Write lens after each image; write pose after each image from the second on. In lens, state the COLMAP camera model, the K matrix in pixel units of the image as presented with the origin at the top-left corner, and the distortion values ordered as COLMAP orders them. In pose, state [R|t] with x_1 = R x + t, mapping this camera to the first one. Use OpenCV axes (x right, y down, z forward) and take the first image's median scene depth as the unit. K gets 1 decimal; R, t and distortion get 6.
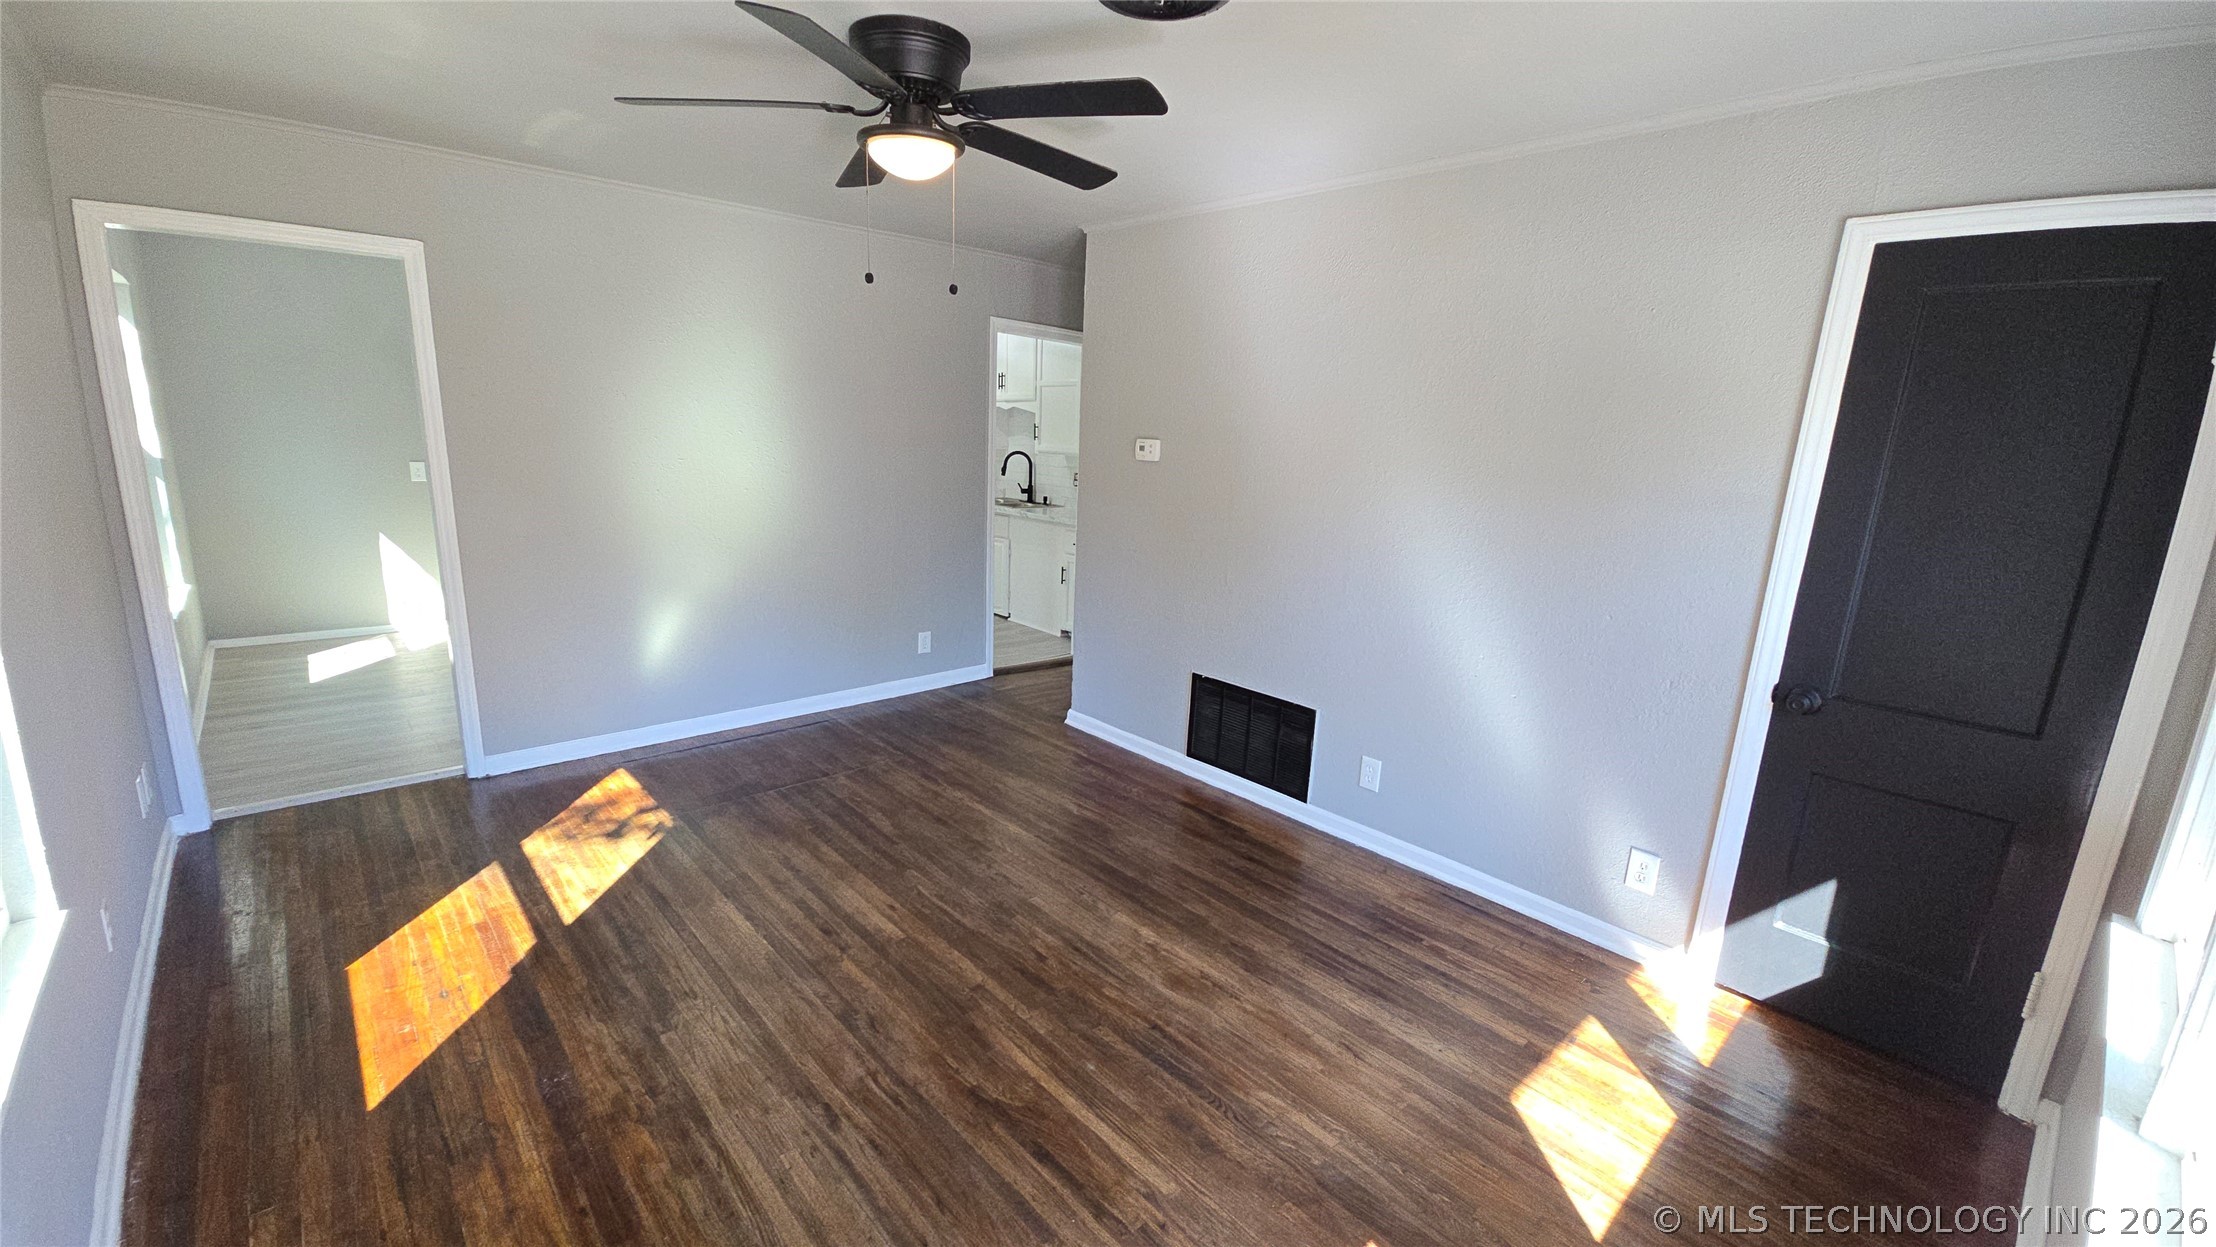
lens RADIAL K [[909.8, 0, 1097.6], [0, 909.8, 624.3], [0, 0, 1]] dist [-0.000825, -0.000015]
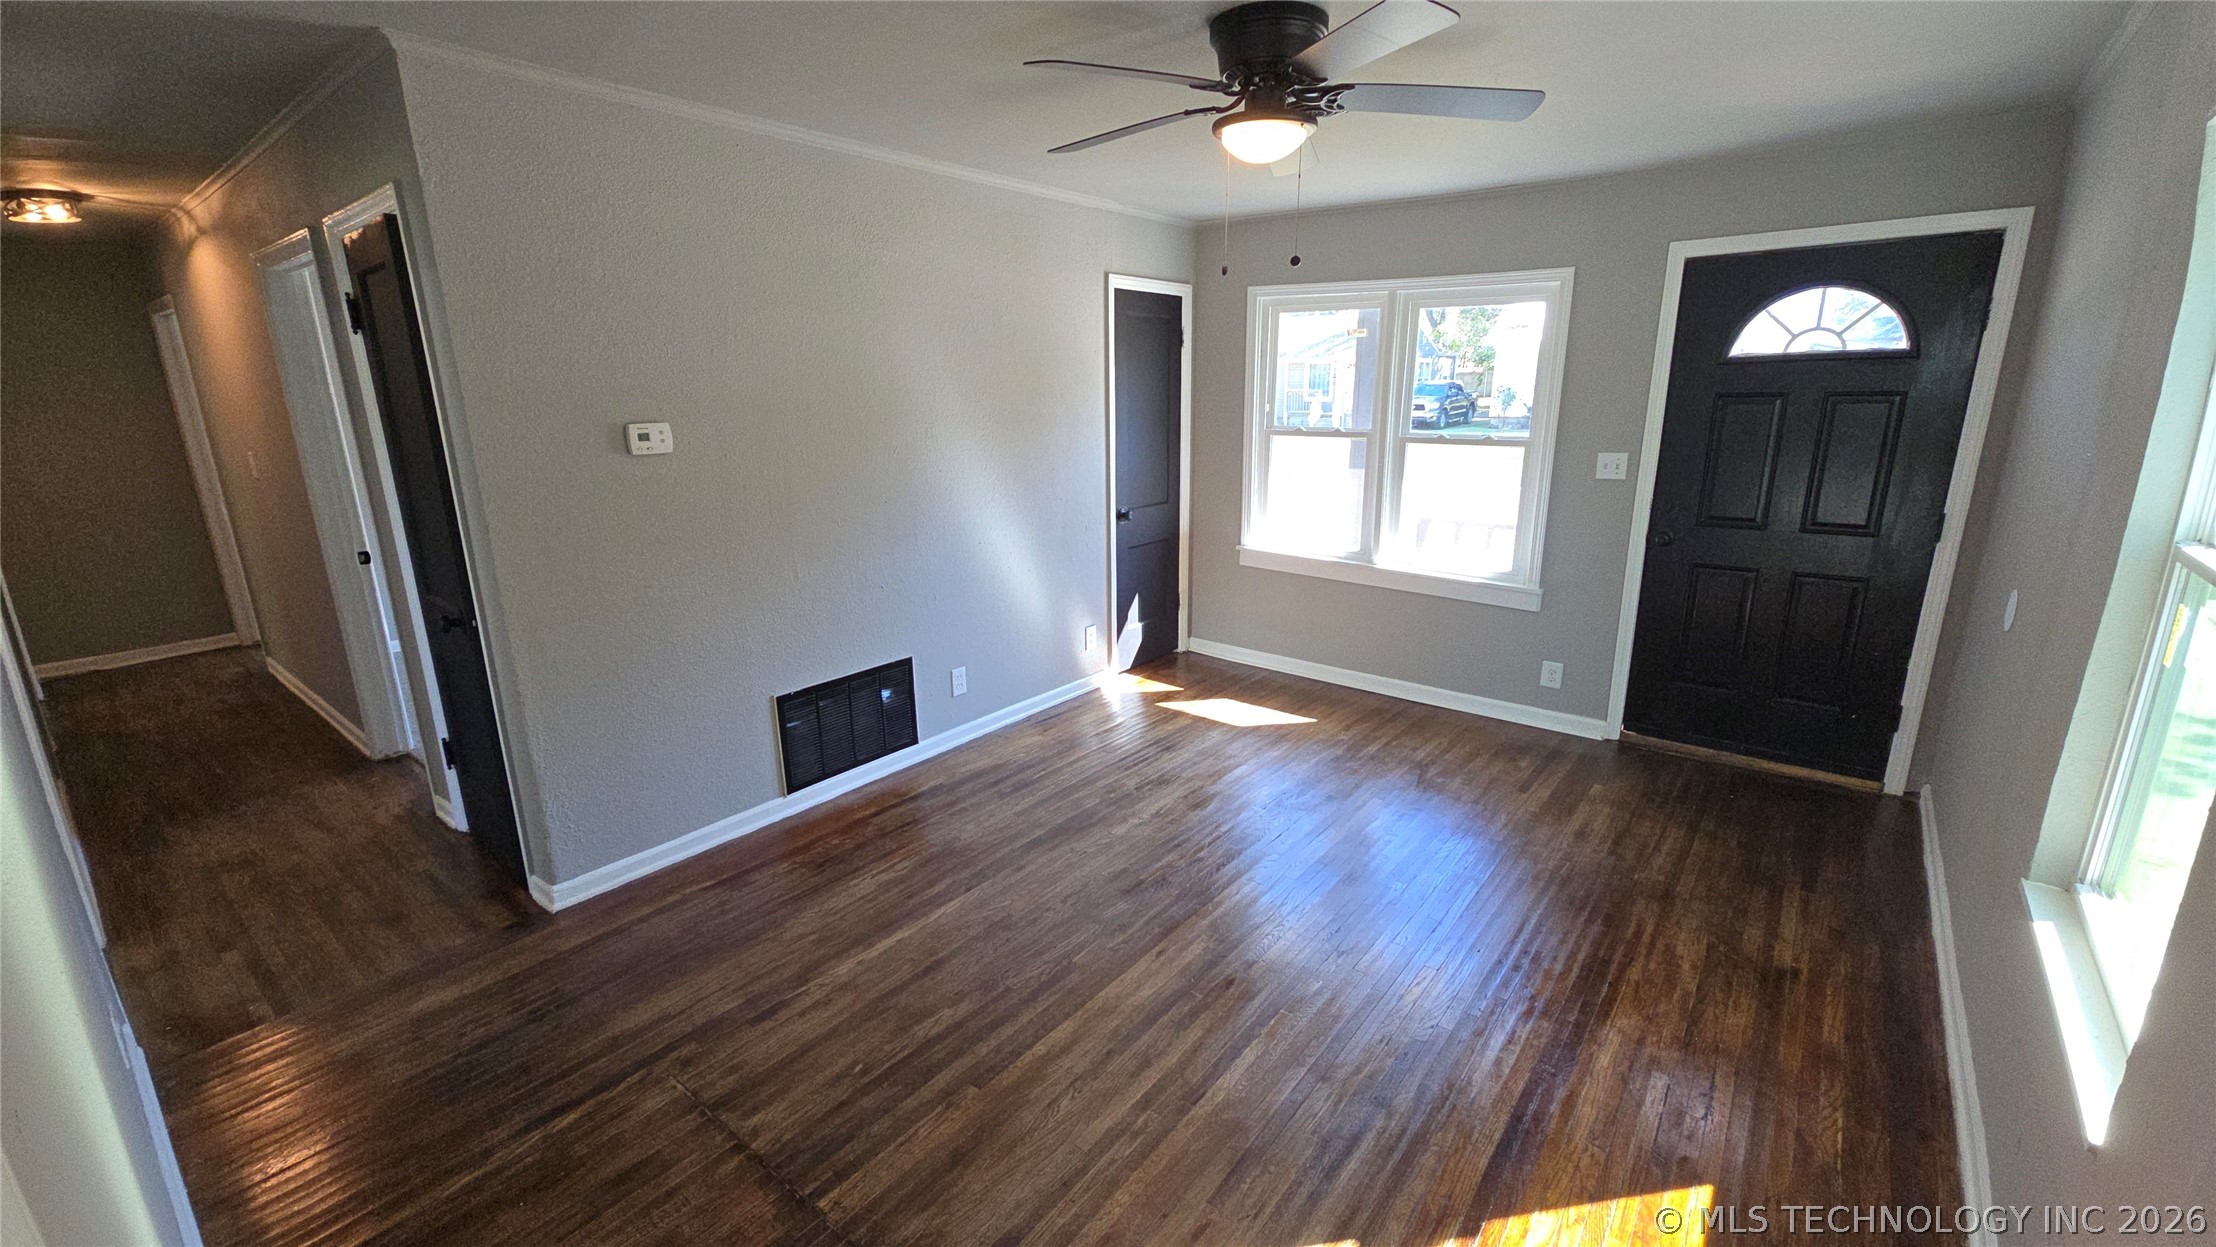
lens RADIAL K [[909.8, 0, 1097.6], [0, 909.8, 624.3], [0, 0, 1]] dist [-0.000825, -0.000015]
pose [[-0.162602, -0.289917, 0.943138, -0.947822], [0.221830, 0.920647, 0.321248, -0.281527], [-0.961432, 0.261451, -0.085387, 1.033219]]
